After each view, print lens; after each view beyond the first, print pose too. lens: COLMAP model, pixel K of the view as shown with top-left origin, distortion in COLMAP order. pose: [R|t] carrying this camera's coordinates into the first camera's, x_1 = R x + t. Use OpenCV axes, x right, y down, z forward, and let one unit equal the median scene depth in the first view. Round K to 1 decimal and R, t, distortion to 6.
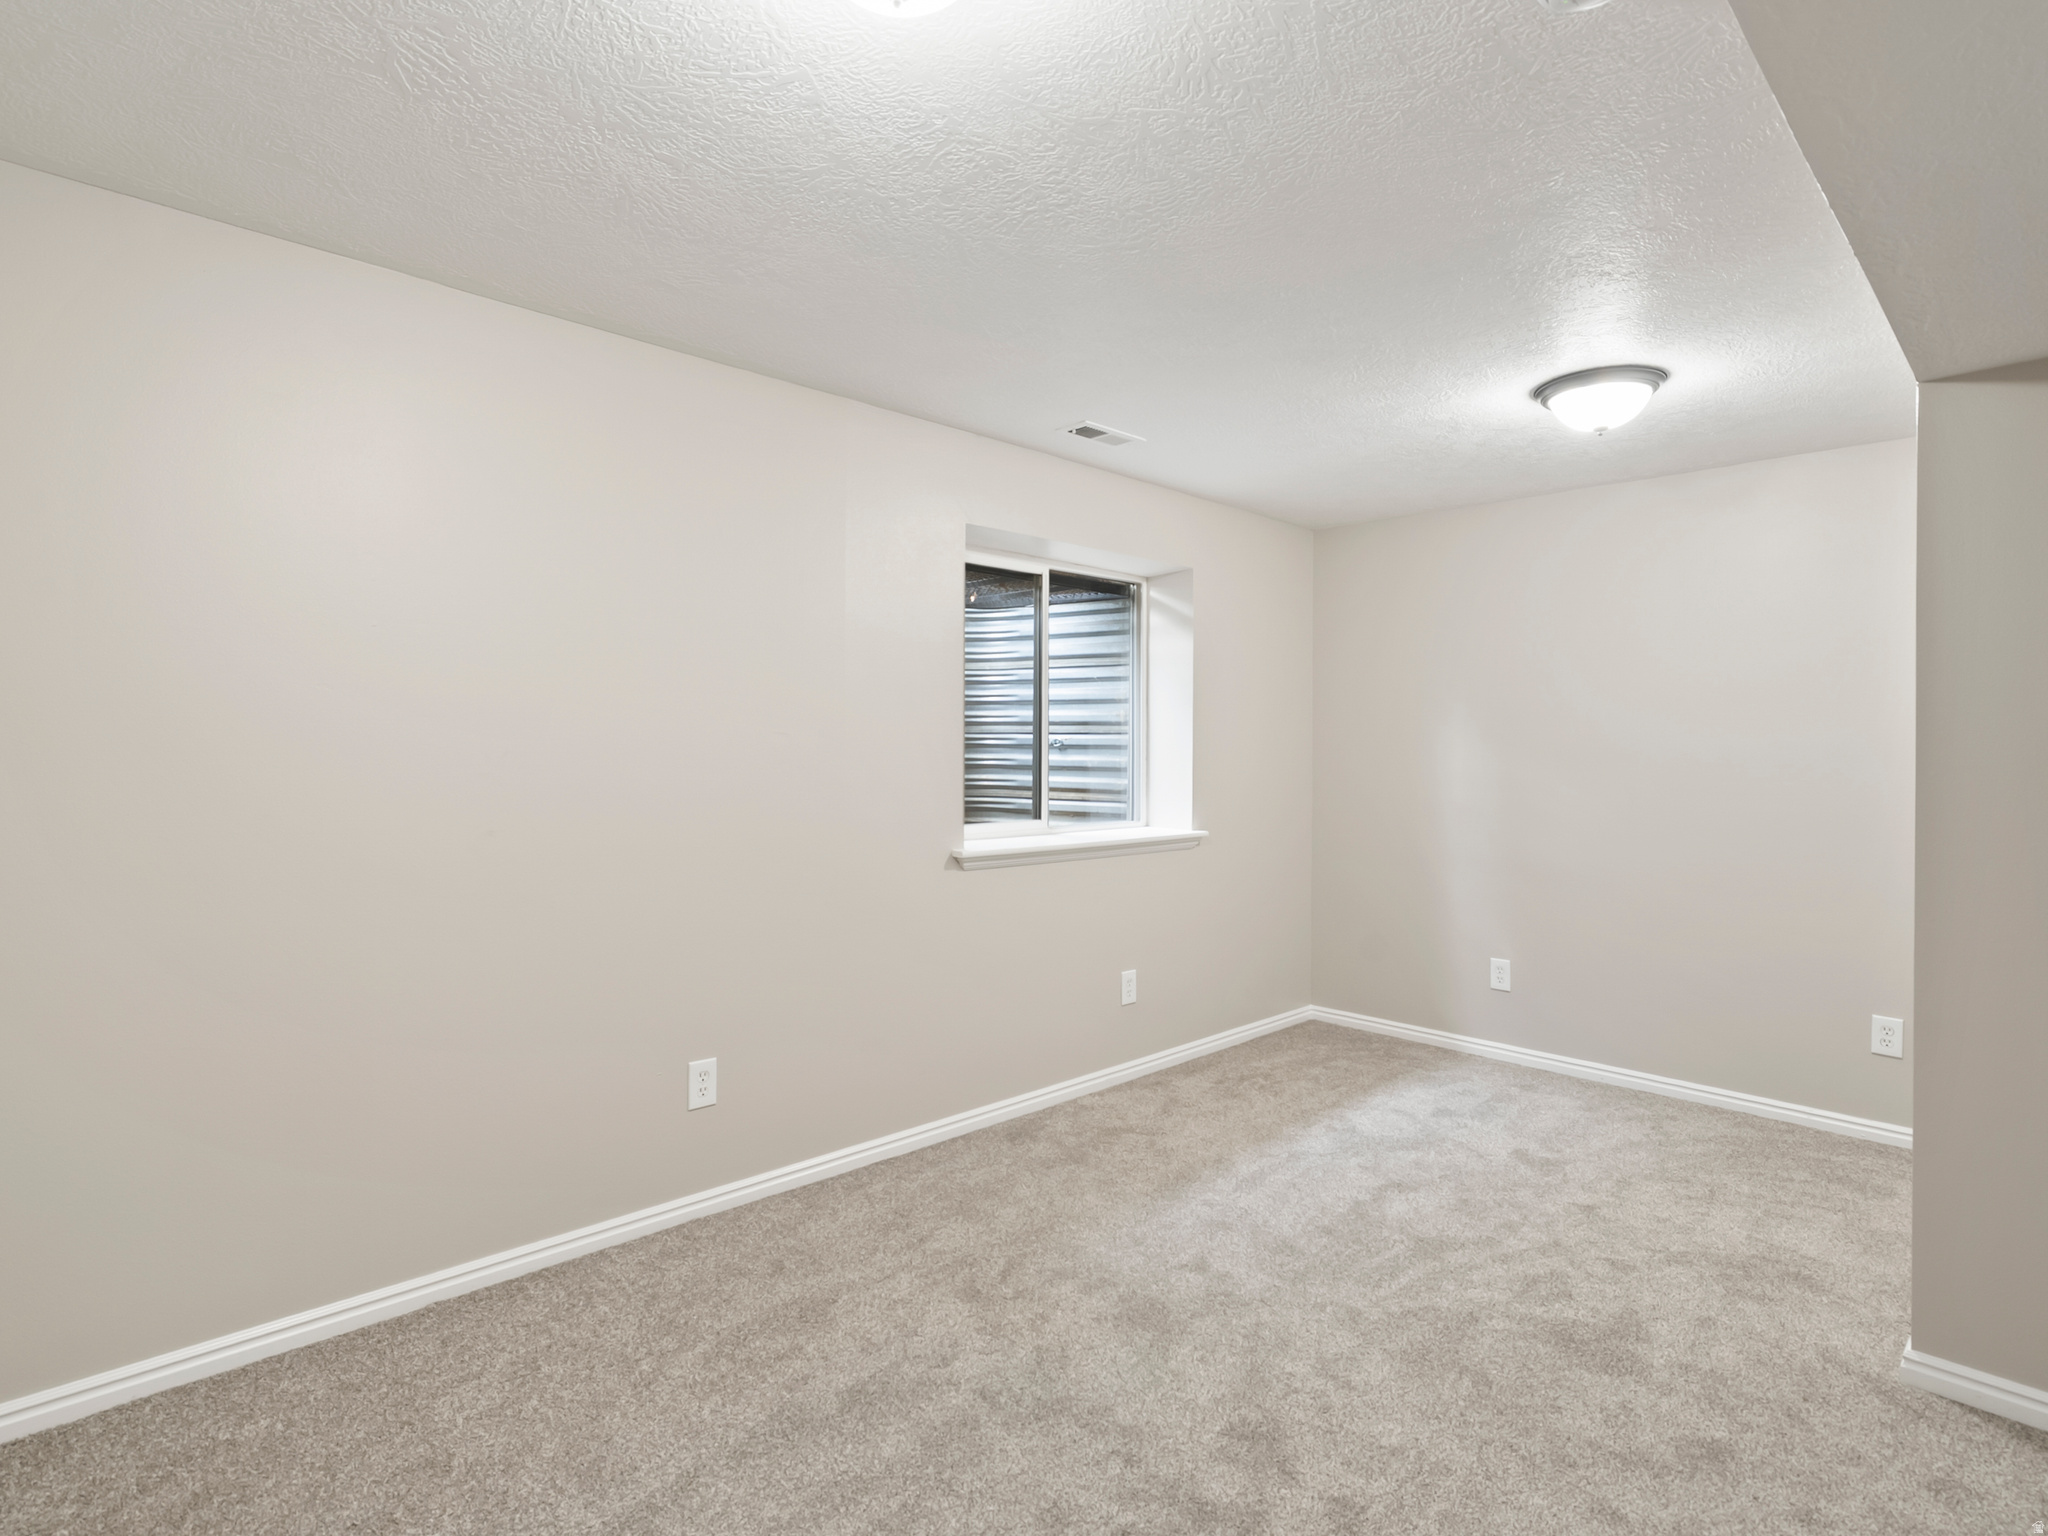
lens RADIAL K [[1047.5, 0, 1024.0], [0, 1047.5, 768.0], [0, 0, 1]] dist [-0.002041, 0.000250]
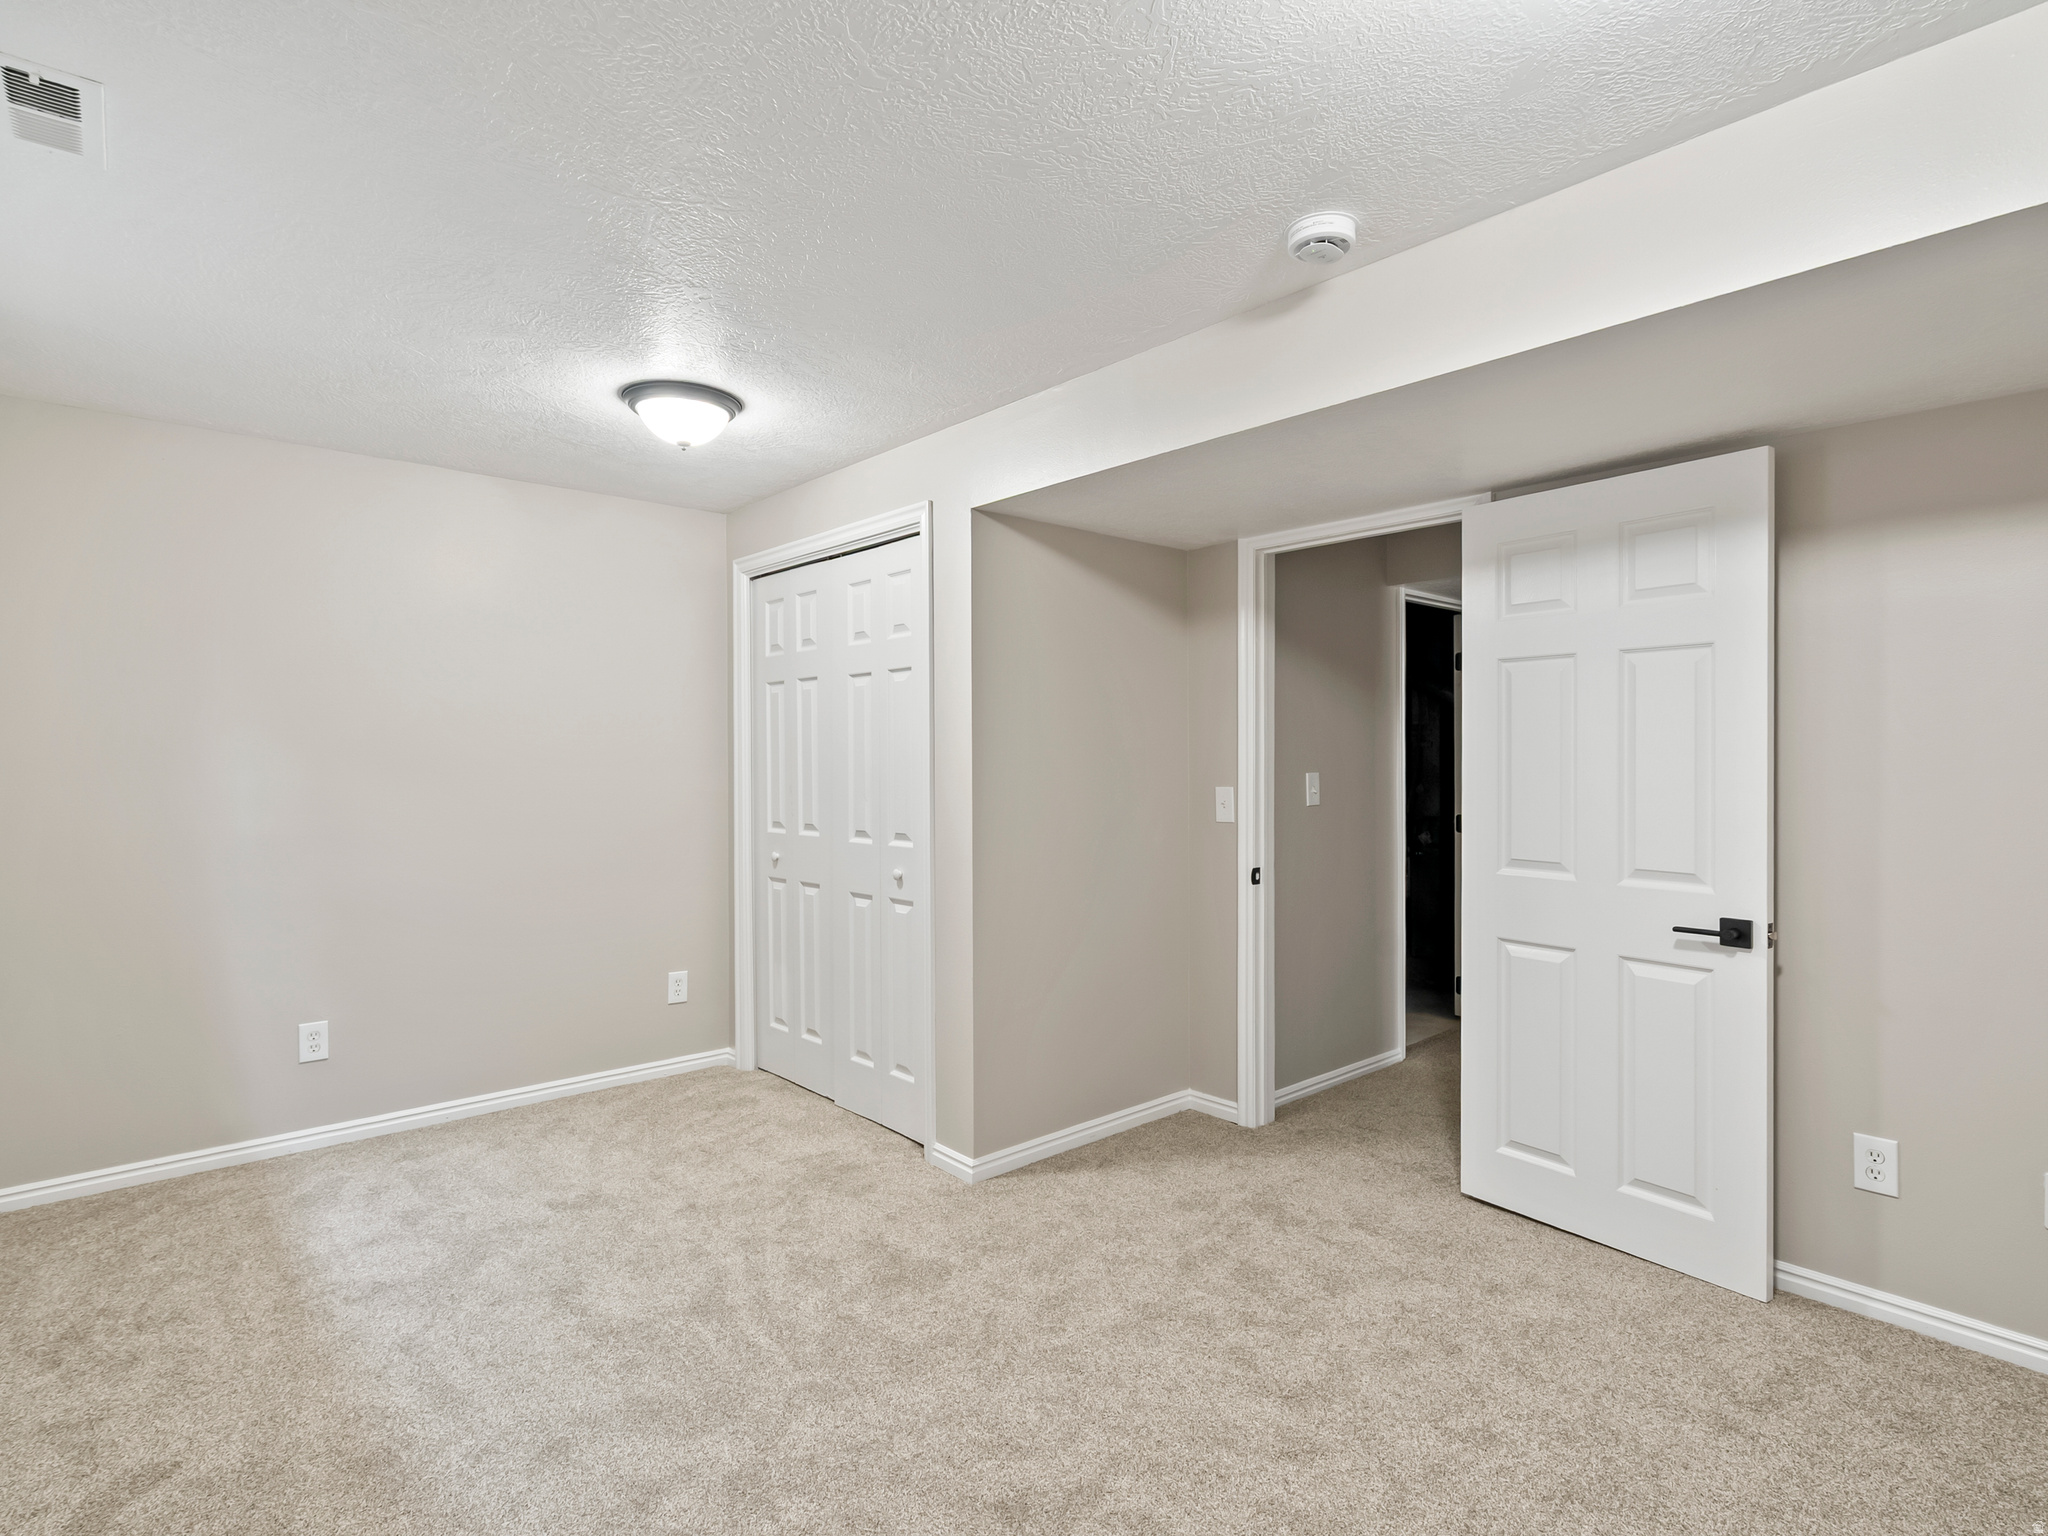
lens RADIAL K [[1047.5, 0, 1024.0], [0, 1047.5, 768.0], [0, 0, 1]] dist [-0.002041, 0.000250]
pose [[0.038688, -0.012716, 0.999170, -0.398008], [0.022429, 0.999678, 0.011854, -0.004889], [-0.999000, 0.021952, 0.038961, 0.562861]]
